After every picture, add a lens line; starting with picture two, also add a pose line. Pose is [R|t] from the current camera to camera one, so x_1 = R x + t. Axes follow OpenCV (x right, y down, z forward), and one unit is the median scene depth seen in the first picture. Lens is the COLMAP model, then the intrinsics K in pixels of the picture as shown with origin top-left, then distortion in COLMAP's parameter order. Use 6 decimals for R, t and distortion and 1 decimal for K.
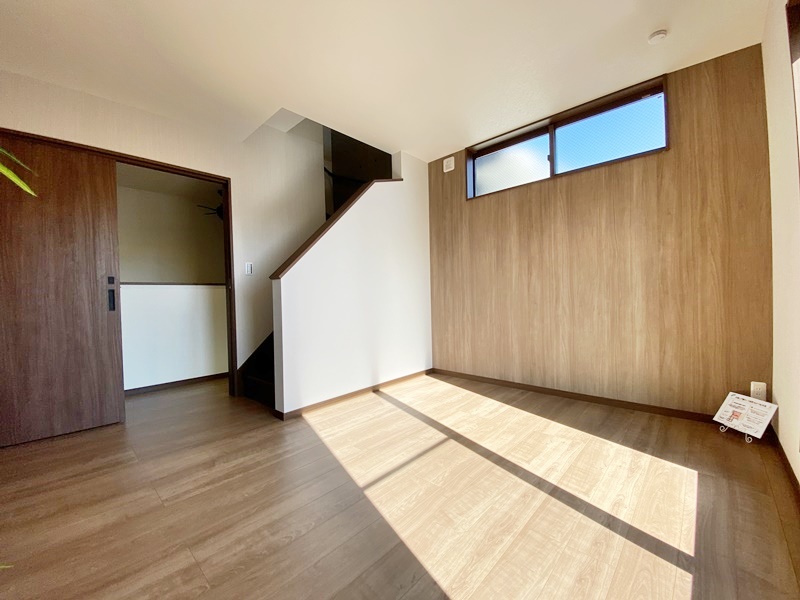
lens RADIAL K [[323.8, 0, 397.6], [0, 323.8, 302.3], [0, 0, 1]] dist [0.029937, -0.024947]
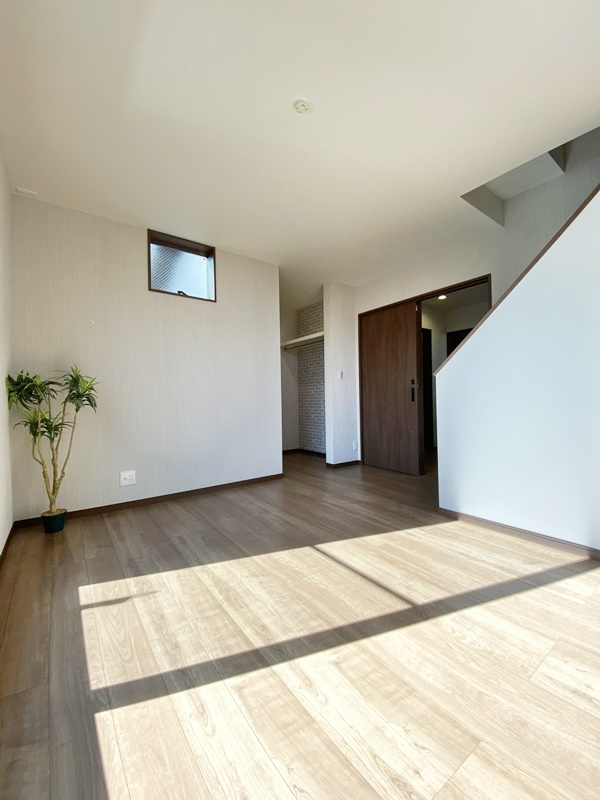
lens RADIAL K [[323.8, 0, 300.0], [0, 323.8, 397.6], [0, 0, 1]] dist [0.029937, -0.024947]
pose [[-0.182429, 0.021489, -0.982984, 0.837157], [0.002273, 0.999768, 0.021434, -0.031939], [0.983216, 0.001676, -0.182435, 0.859318]]
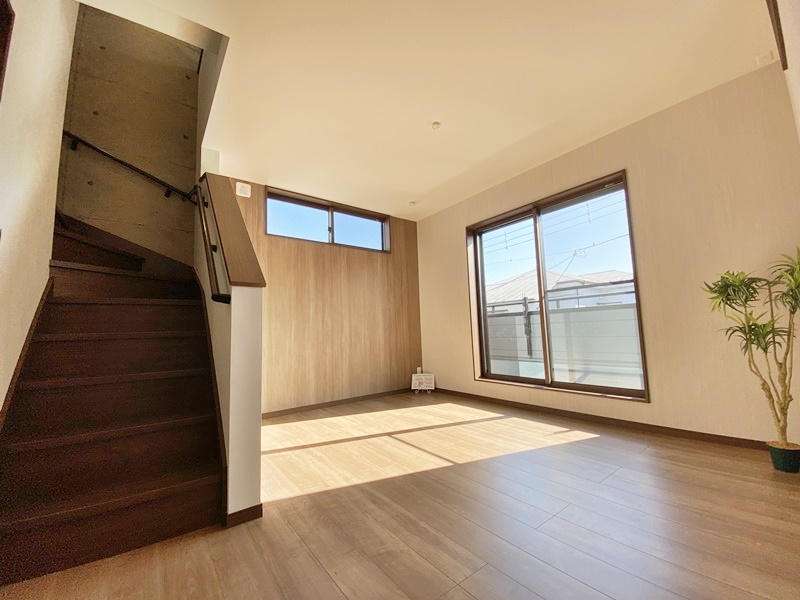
lens RADIAL K [[323.8, 0, 397.6], [0, 323.8, 302.3], [0, 0, 1]] dist [0.029937, -0.024947]
pose [[0.171302, 0.107919, 0.979290, -1.081083], [0.049022, 0.991818, -0.117875, 0.053863], [-0.983998, 0.068199, 0.164610, 0.703338]]
